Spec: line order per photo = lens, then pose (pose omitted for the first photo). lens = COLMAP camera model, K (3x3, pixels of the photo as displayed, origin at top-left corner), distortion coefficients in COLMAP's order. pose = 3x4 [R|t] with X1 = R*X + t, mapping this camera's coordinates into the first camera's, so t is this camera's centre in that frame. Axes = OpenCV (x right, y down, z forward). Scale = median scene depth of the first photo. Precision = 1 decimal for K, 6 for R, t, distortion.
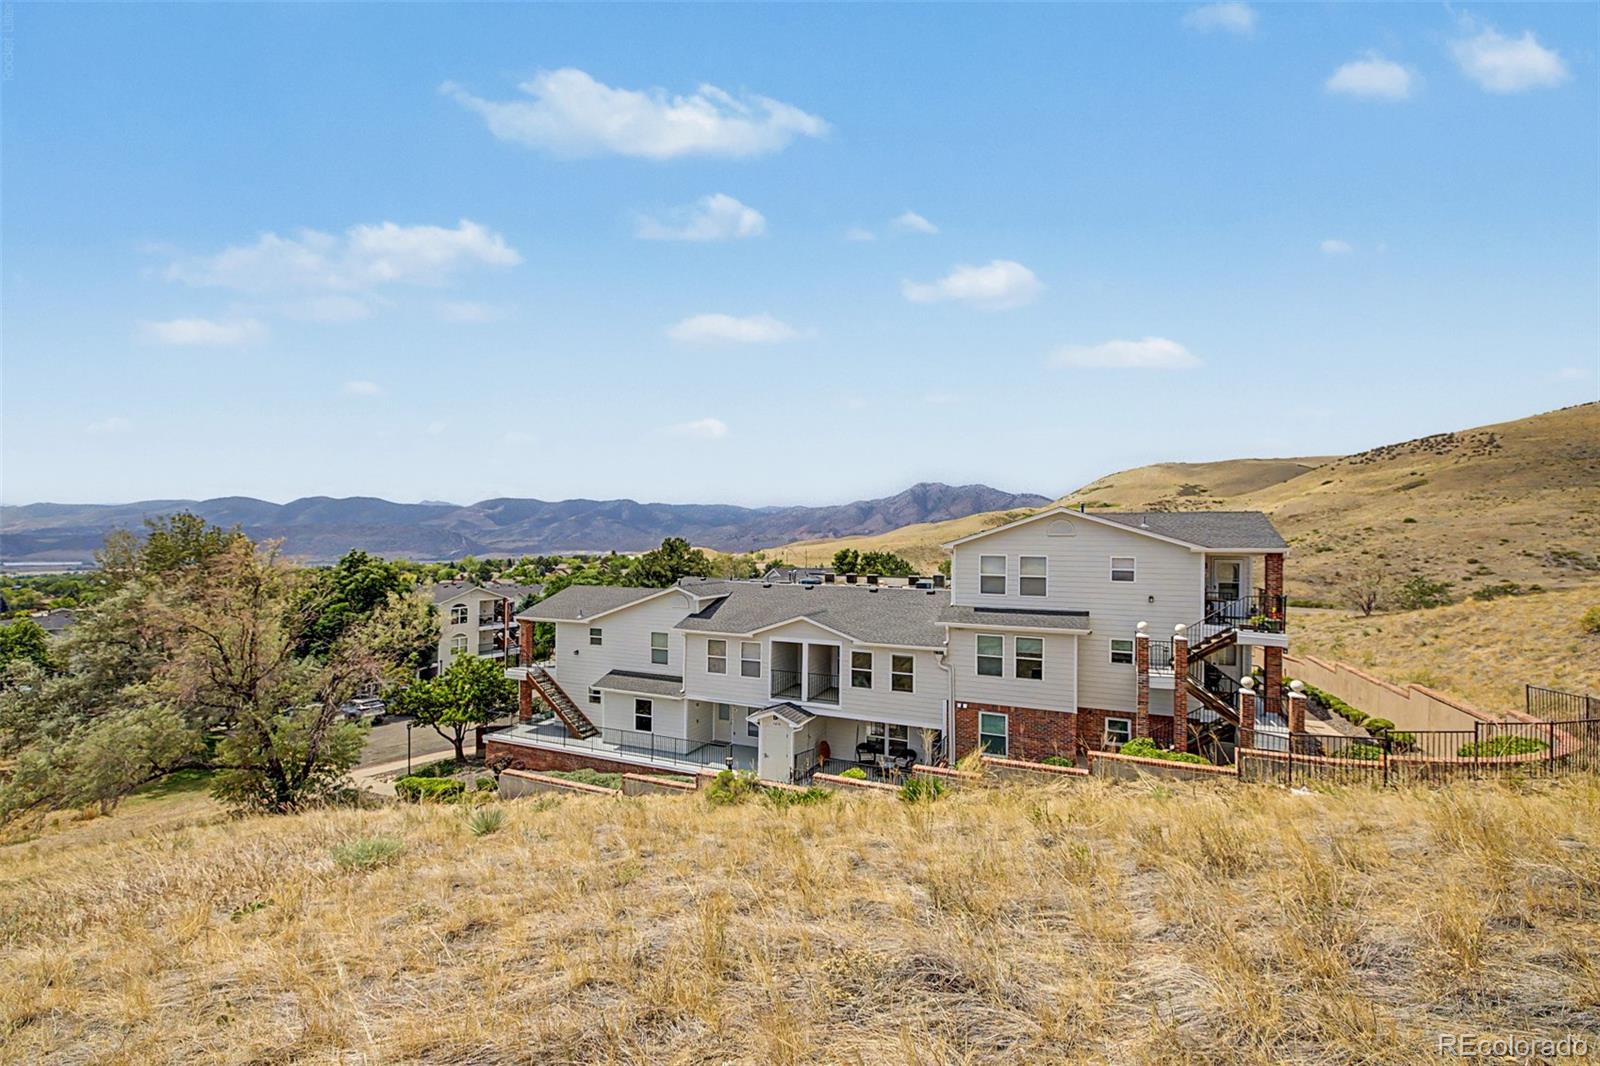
lens RADIAL K [[681.0, 0, 797.5], [0, 681.0, 530.9], [0, 0, 1]] dist [0.004056, -0.000710]
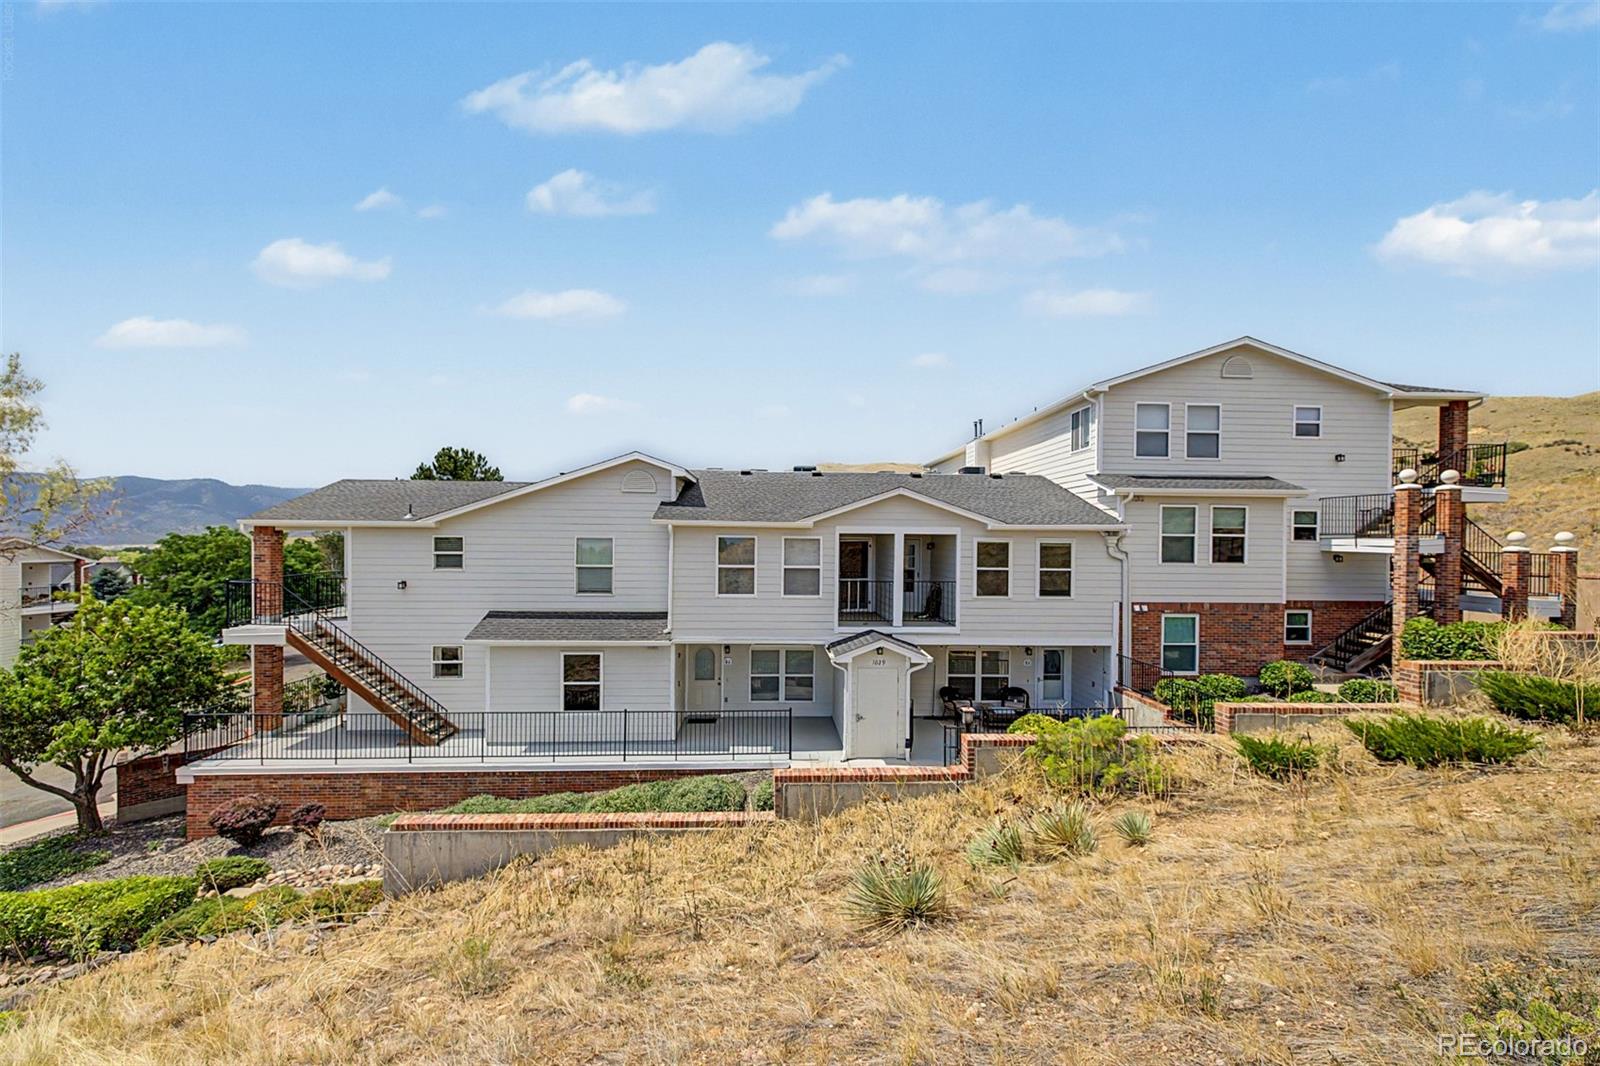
lens RADIAL K [[681.0, 0, 796.7], [0, 681.0, 539.1], [0, 0, 1]] dist [0.004056, -0.000710]
pose [[0.894158, -0.001137, 0.447751, -0.307494], [-0.009545, 0.999721, 0.021600, 0.137571], [-0.447650, -0.023588, 0.893898, 0.422868]]
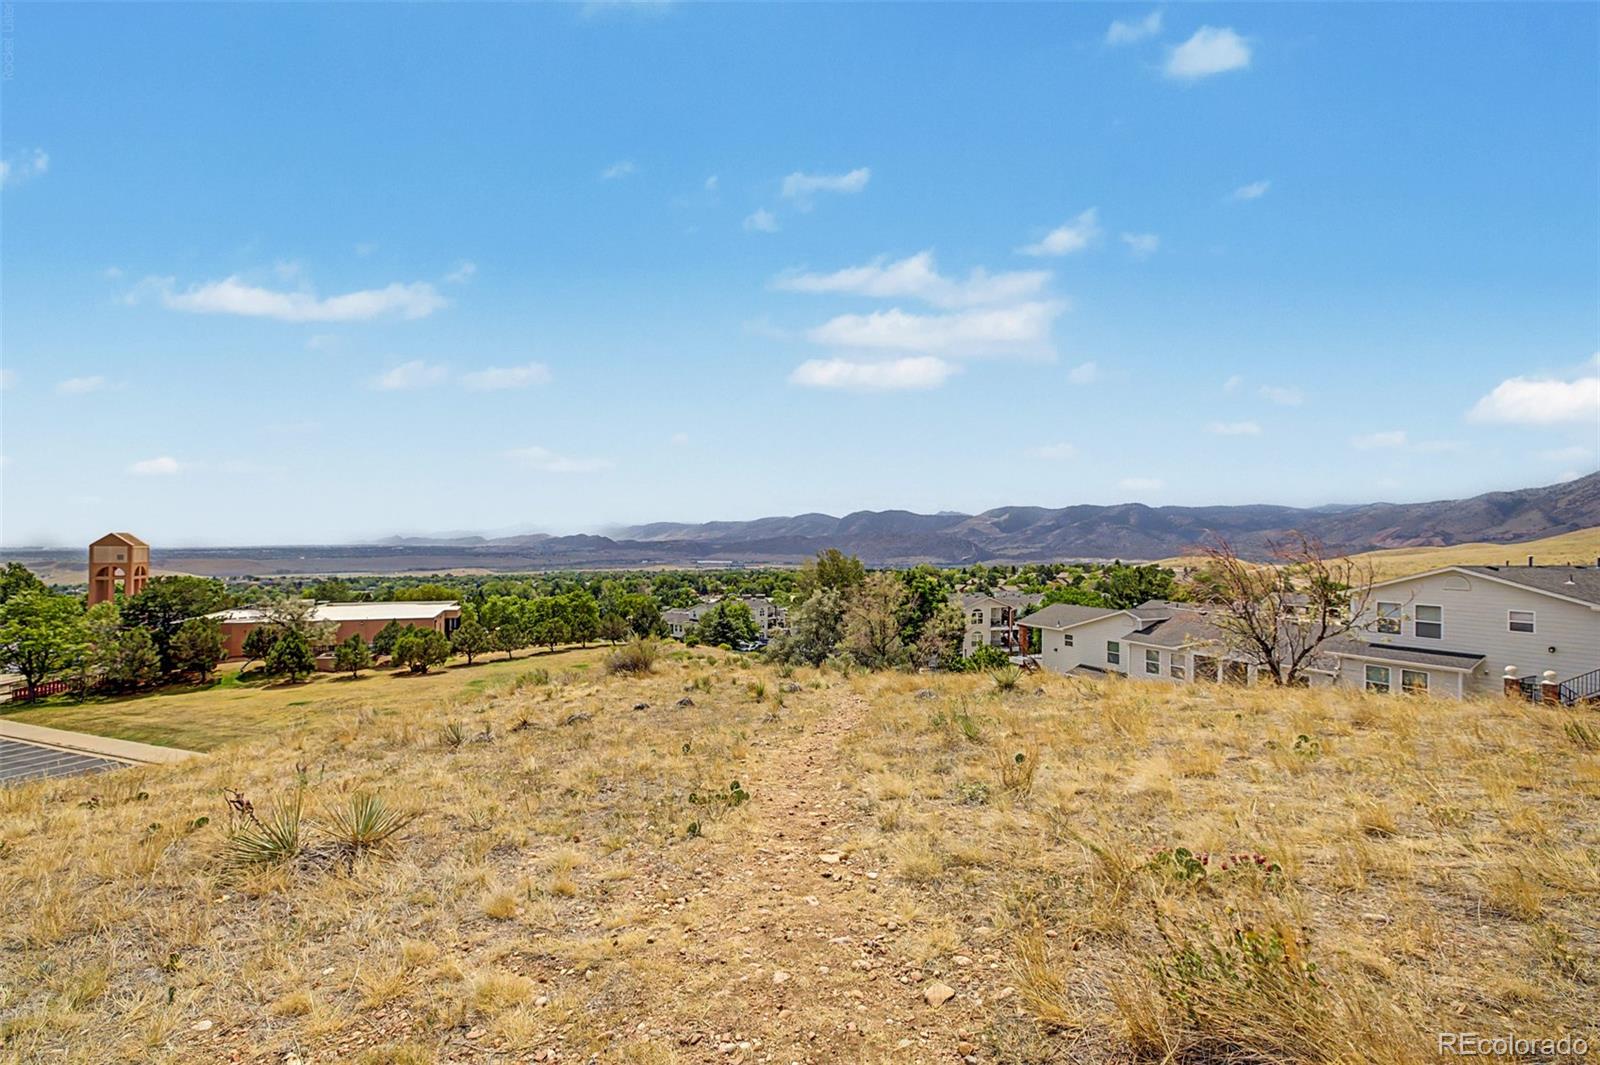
lens RADIAL K [[681.0, 0, 806.6], [0, 681.0, 536.6], [0, 0, 1]] dist [0.004056, -0.000710]
pose [[0.767953, -0.006294, -0.640475, 0.220132], [0.005304, 0.999980, -0.003467, -0.068722], [0.640484, -0.000734, 0.767971, -0.506632]]
